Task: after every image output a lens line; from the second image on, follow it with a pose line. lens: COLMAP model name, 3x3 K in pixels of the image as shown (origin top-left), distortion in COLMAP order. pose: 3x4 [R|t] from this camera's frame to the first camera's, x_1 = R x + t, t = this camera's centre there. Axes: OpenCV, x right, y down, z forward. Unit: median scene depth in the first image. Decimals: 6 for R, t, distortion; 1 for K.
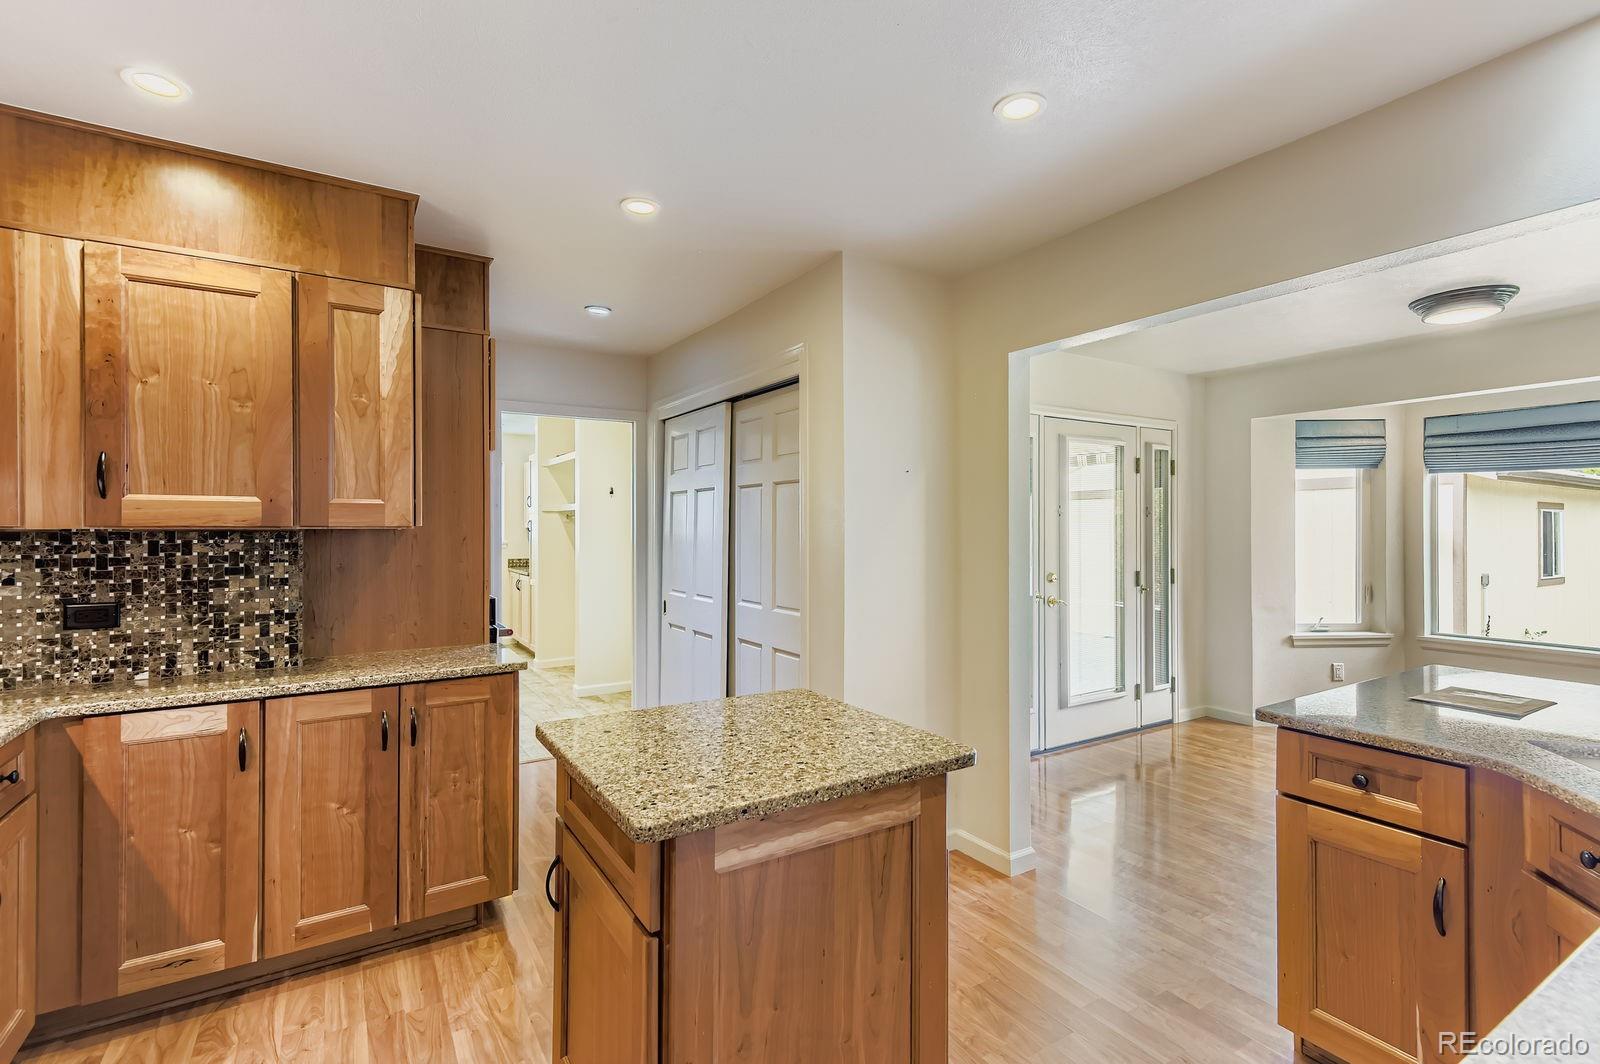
lens RADIAL K [[746.8, 0, 829.2], [0, 746.8, 519.7], [0, 0, 1]] dist [0.014360, -0.002601]
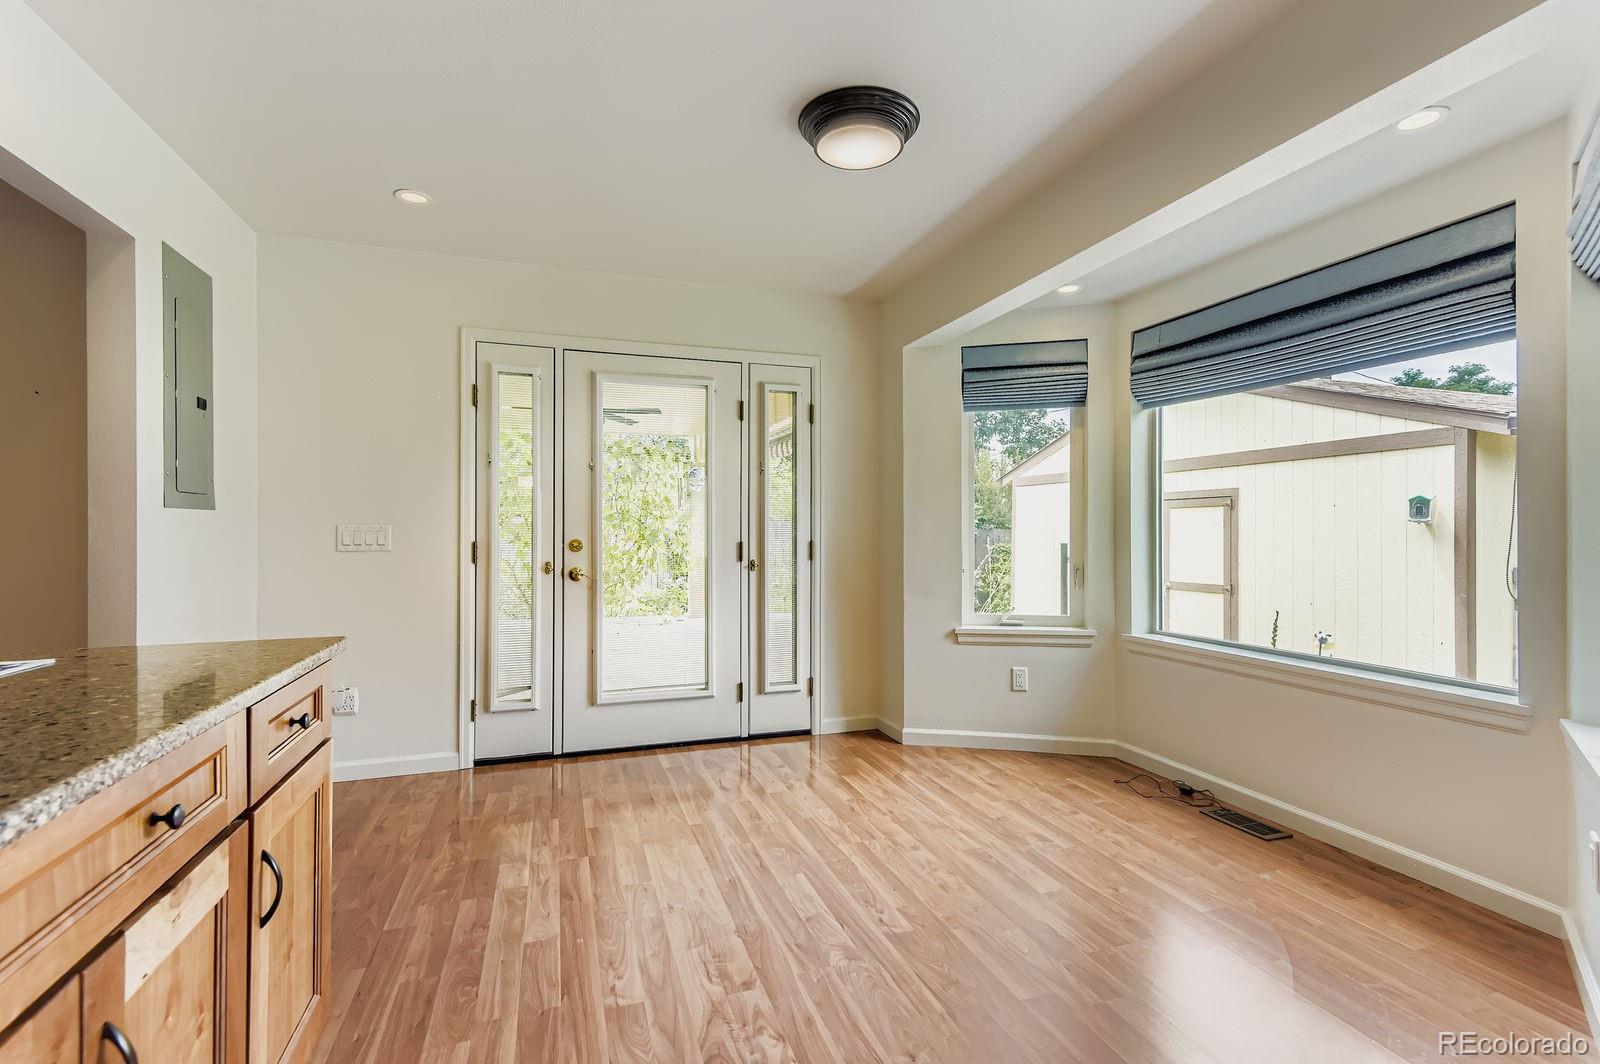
lens RADIAL K [[746.8, 0, 808.9], [0, 746.8, 521.5], [0, 0, 1]] dist [0.014360, -0.002601]
pose [[0.972989, -0.001314, -0.230850, 1.522081], [0.001807, 0.999997, 0.001924, 0.102730], [0.230846, -0.002289, 0.972988, 0.534983]]
